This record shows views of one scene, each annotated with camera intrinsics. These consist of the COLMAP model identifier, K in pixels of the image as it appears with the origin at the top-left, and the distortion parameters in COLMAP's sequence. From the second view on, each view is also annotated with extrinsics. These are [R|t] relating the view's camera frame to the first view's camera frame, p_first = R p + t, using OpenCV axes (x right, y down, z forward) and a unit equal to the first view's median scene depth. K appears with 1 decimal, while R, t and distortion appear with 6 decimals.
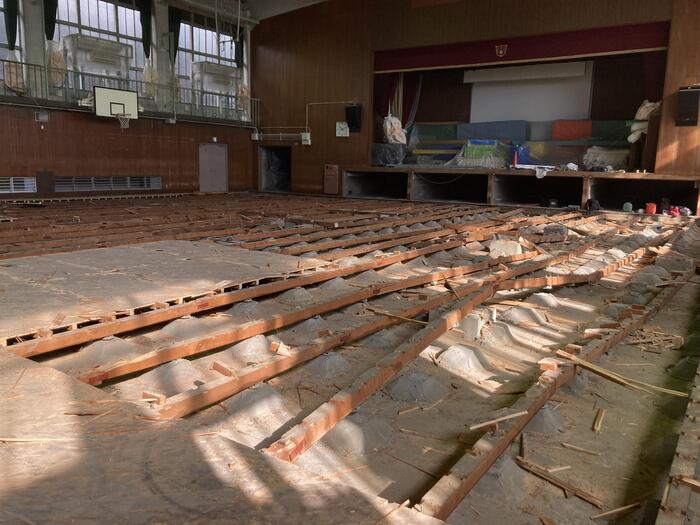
lens RADIAL K [[571.1, 0, 344.7], [0, 571.1, 265.5], [0, 0, 1]] dist [0.028103, -0.038742]
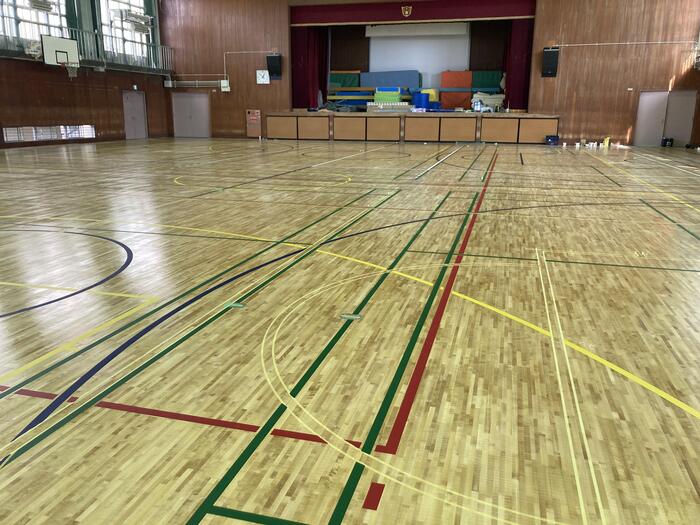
lens RADIAL K [[571.1, 0, 349.3], [0, 571.1, 256.0], [0, 0, 1]] dist [0.028103, -0.038742]
pose [[0.947950, -0.093279, 0.304451, -0.223984], [0.069946, 0.993777, 0.086690, 0.018971], [-0.310643, -0.060883, 0.948575, -0.117248]]
